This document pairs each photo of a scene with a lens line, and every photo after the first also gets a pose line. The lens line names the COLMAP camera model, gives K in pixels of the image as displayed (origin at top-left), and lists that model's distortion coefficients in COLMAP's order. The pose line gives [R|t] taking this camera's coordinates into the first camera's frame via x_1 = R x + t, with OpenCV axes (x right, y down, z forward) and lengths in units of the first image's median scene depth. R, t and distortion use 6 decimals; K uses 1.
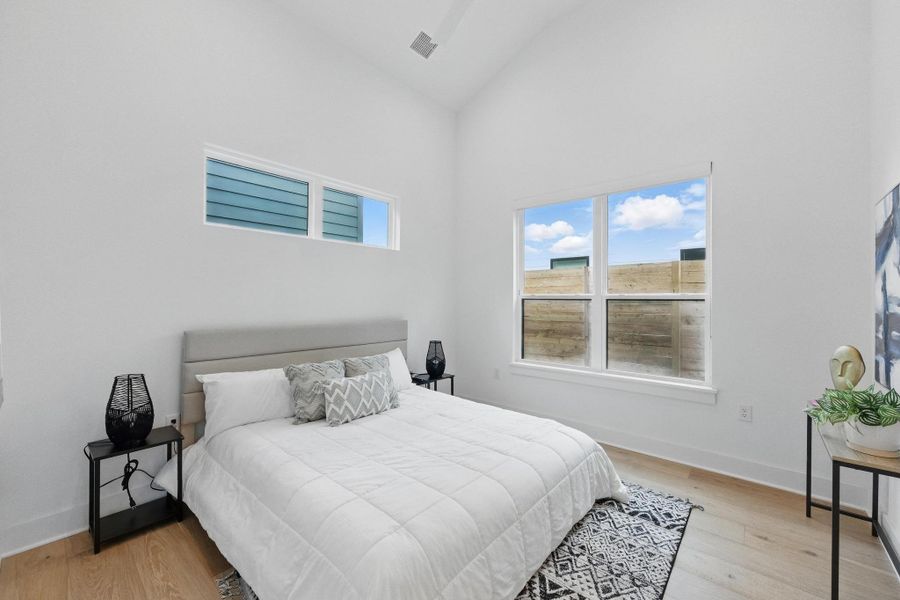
lens RADIAL K [[349.8, 0, 449.2], [0, 349.8, 298.2], [0, 0, 1]] dist [0.003664, 0.000605]
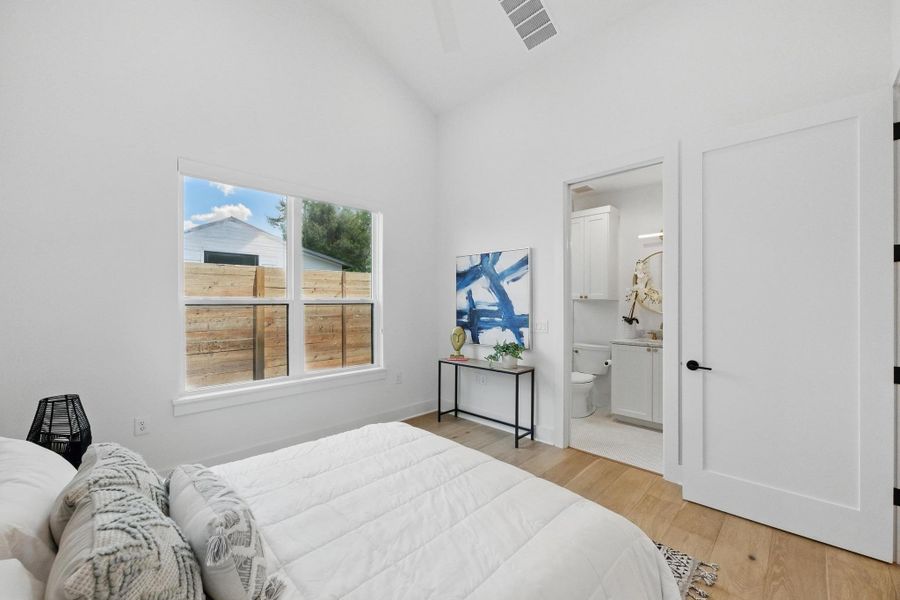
lens RADIAL K [[349.8, 0, 448.5], [0, 349.8, 303.5], [0, 0, 1]] dist [0.003664, 0.000605]
pose [[0.082084, -0.002726, 0.996622, -0.614945], [0.000505, 0.999996, 0.002693, 0.000884], [-0.996625, 0.000282, 0.082085, 0.627401]]
